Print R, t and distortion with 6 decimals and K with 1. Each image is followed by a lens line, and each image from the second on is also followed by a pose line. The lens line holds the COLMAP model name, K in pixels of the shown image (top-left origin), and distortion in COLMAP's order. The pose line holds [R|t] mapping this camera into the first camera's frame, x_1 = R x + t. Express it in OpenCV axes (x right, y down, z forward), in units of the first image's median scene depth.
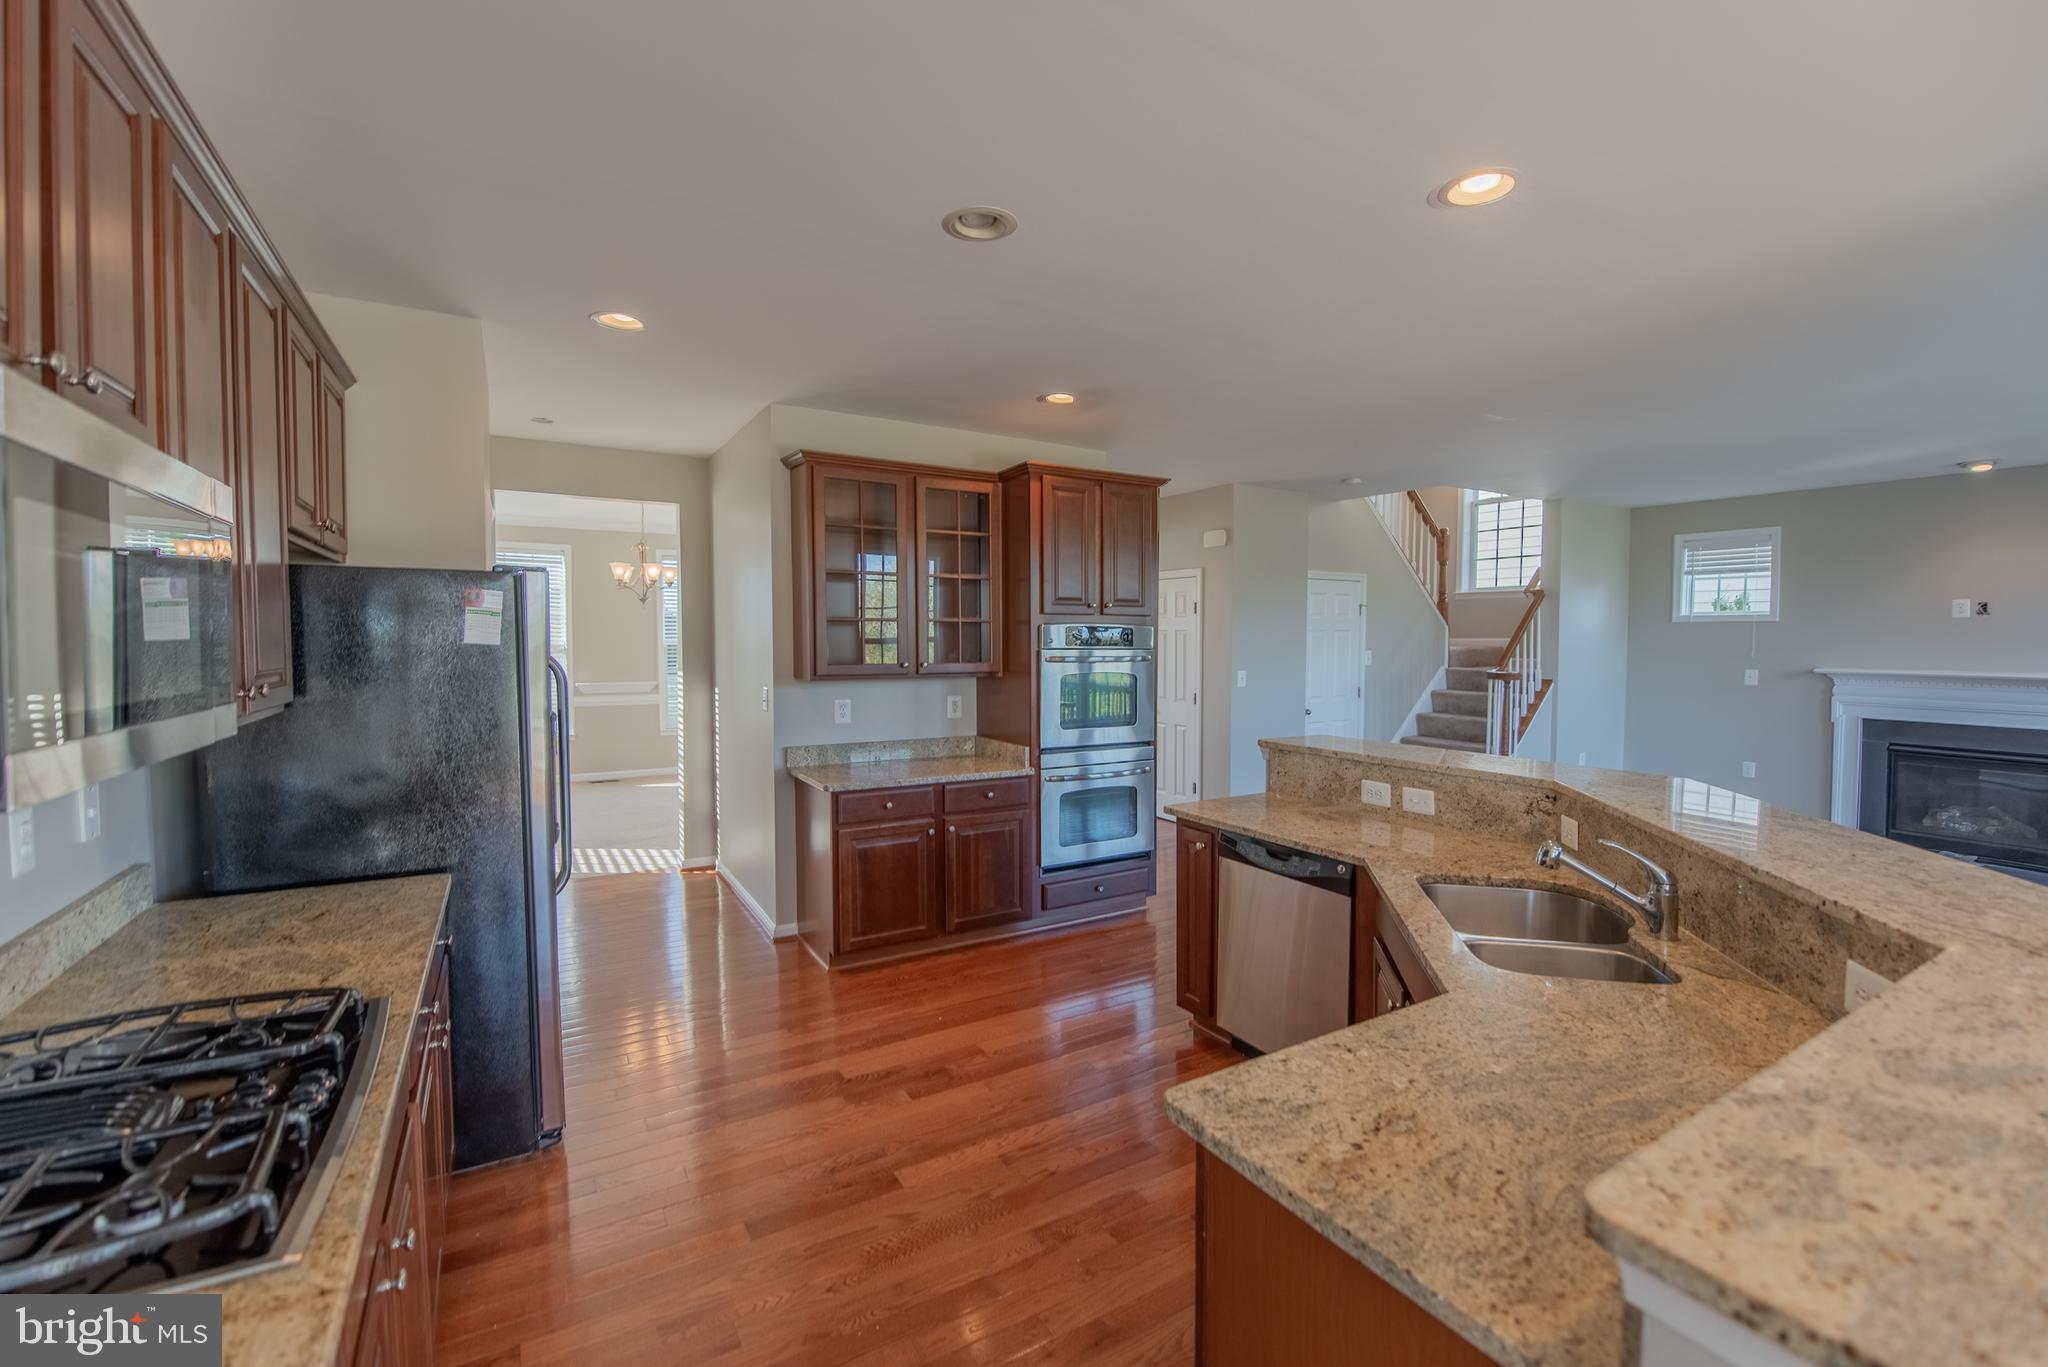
lens RADIAL K [[851.2, 0, 1021.6], [0, 851.2, 673.8], [0, 0, 1]] dist [-0.026821, -0.000221]
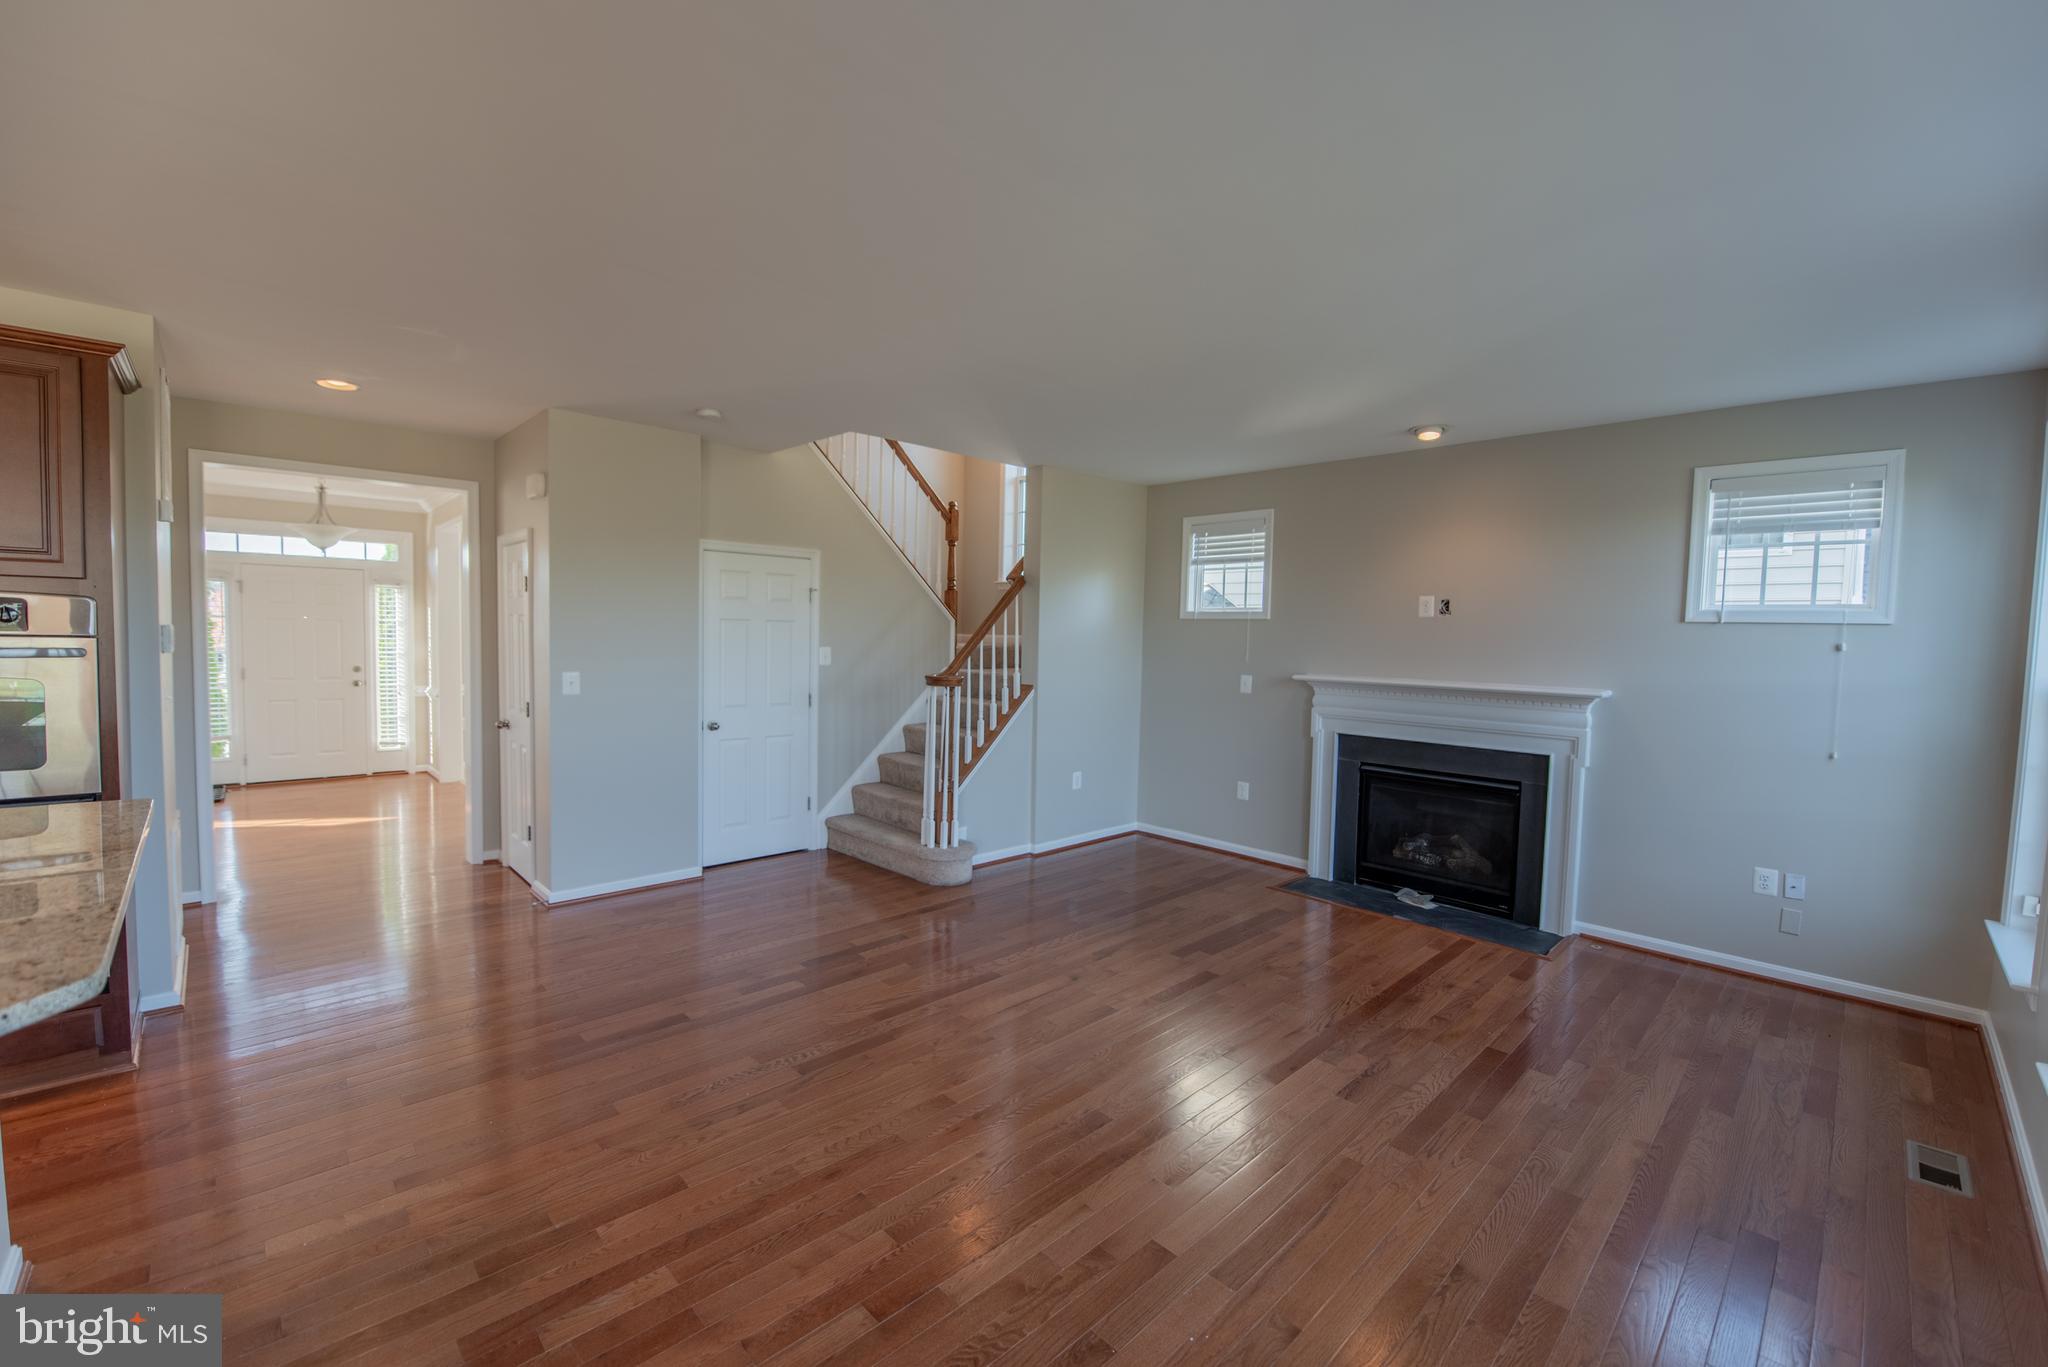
lens RADIAL K [[860.4, 0, 1024.0], [0, 860.4, 683.5], [0, 0, 1]] dist [-0.009711, -0.000300]
pose [[0.969103, 0.004361, 0.246616, 0.439125], [-0.008267, 0.999856, 0.014804, -0.007694], [-0.246516, -0.016385, 0.969000, 0.196521]]
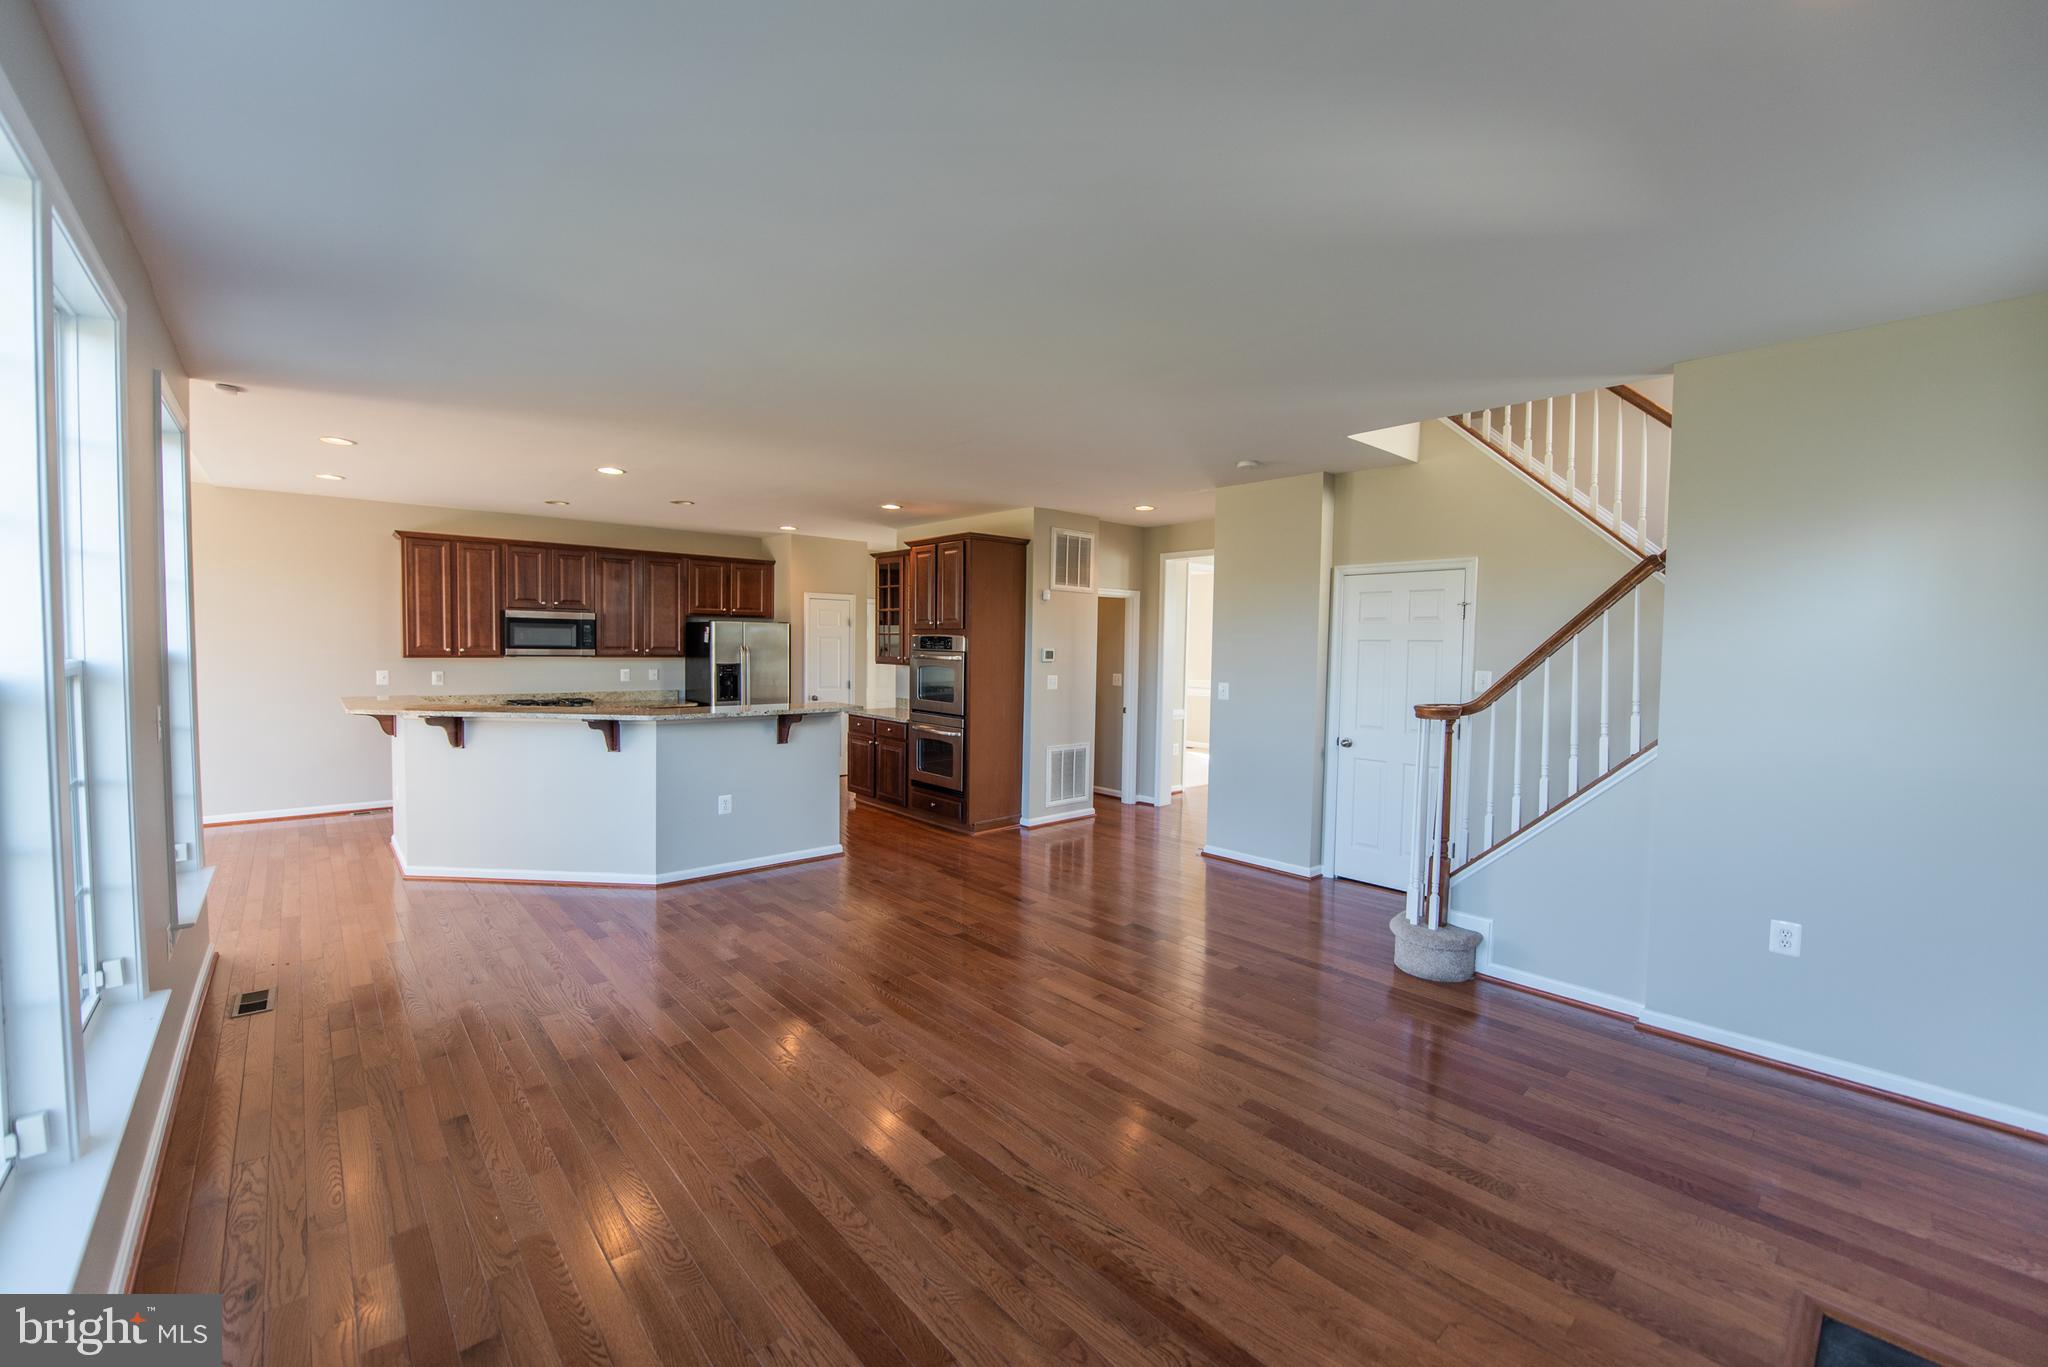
lens RADIAL K [[860.4, 0, 1024.0], [0, 860.4, 683.5], [0, 0, 1]] dist [-0.009711, -0.000300]
pose [[0.169707, 0.043042, -0.984554, 1.116196], [-0.053005, 0.997998, 0.034493, -0.023191], [0.984068, 0.046332, 0.171649, 0.585767]]
